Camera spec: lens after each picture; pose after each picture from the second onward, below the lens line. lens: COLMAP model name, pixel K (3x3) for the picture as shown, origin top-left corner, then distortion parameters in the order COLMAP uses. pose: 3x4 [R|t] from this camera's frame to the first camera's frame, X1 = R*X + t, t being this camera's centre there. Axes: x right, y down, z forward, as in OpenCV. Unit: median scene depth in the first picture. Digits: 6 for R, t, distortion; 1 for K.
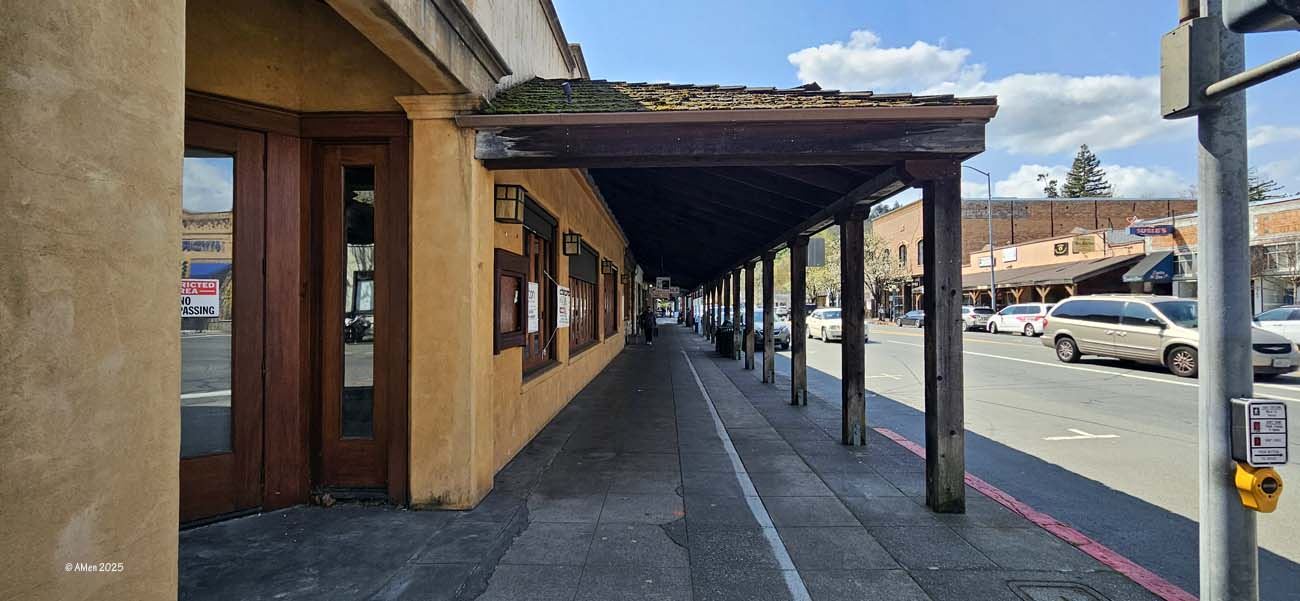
lens RADIAL K [[536.5, 0, 650.0], [0, 536.5, 300.5], [0, 0, 1]] dist [-0.000516, 0.000096]
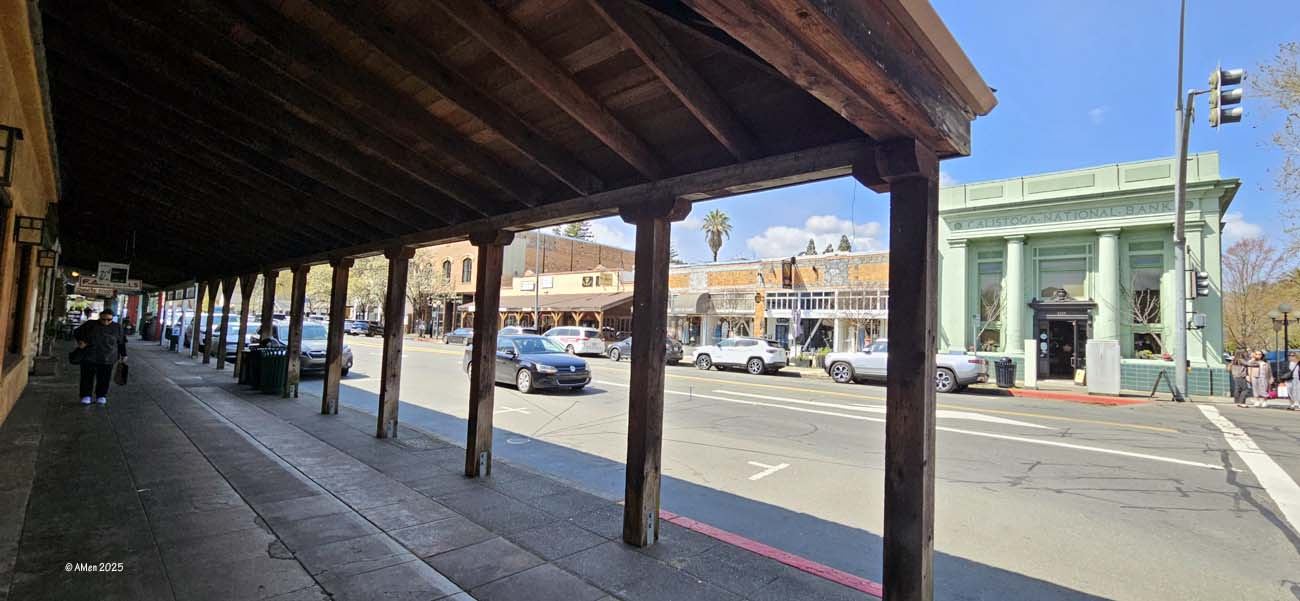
lens RADIAL K [[536.5, 0, 650.0], [0, 536.5, 300.5], [0, 0, 1]] dist [-0.000516, 0.000096]
pose [[0.658896, 0.073237, 0.748661, -0.029541], [-0.053635, 0.997290, -0.050354, -0.001367], [-0.750320, -0.006976, 0.661038, 0.107667]]
